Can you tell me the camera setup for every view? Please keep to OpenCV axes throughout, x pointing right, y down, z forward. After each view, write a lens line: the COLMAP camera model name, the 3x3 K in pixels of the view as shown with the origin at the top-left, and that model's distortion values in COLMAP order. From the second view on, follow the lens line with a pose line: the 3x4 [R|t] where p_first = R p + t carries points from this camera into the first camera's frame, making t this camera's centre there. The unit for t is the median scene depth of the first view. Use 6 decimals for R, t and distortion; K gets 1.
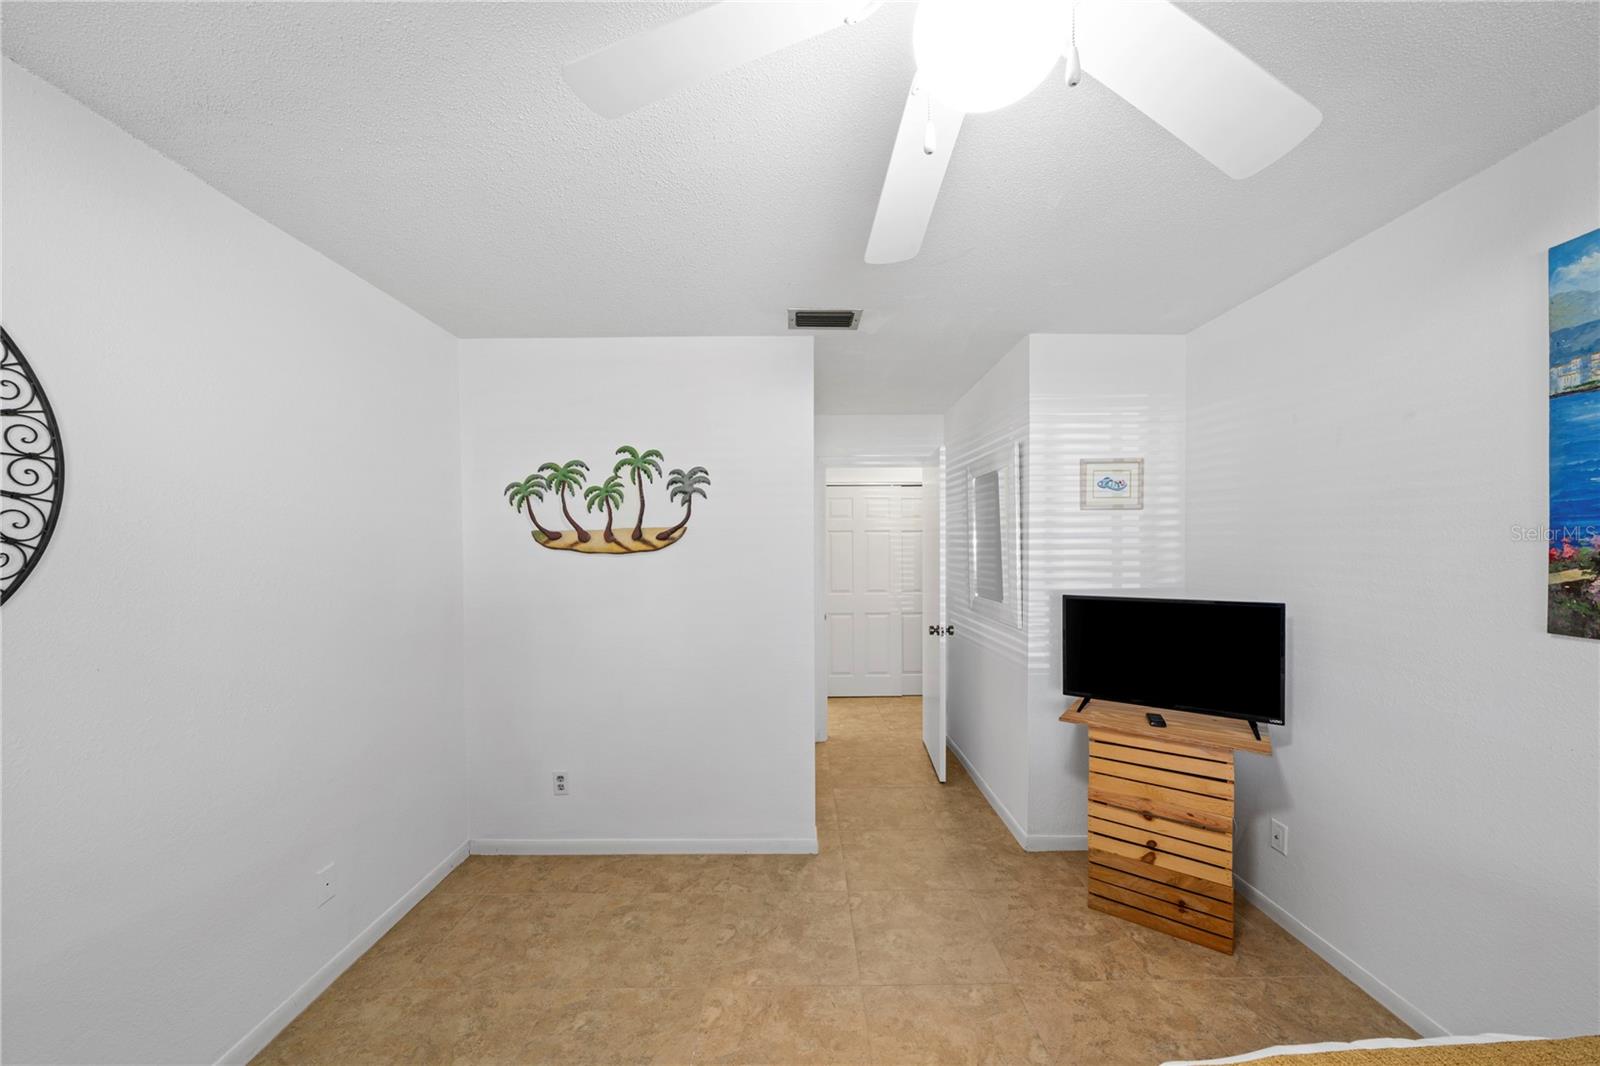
lens RADIAL K [[554.6, 0, 816.9], [0, 554.6, 548.1], [0, 0, 1]] dist [-0.007178, 0.000459]
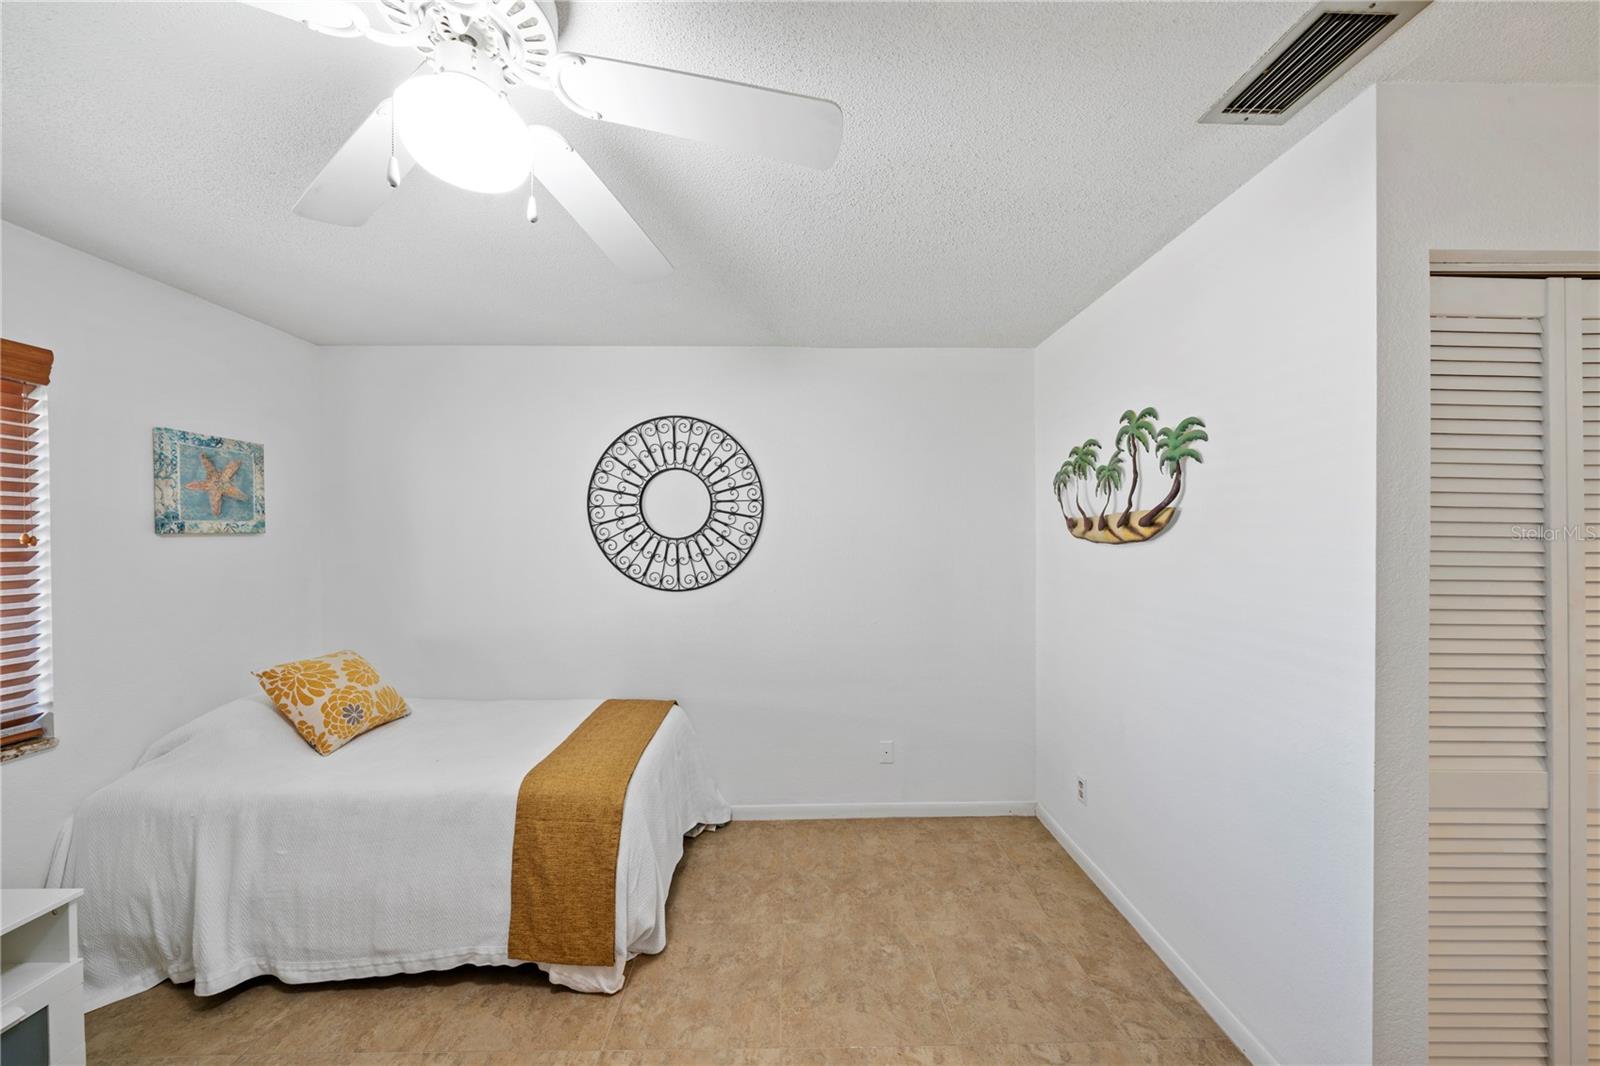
lens RADIAL K [[554.6, 0, 799.3], [0, 554.6, 533.2], [0, 0, 1]] dist [-0.007178, 0.000459]
pose [[-0.017631, -0.002688, -0.999841, 0.479828], [0.001805, 0.999995, -0.002720, -0.004782], [0.999843, -0.001852, -0.017626, 0.547371]]
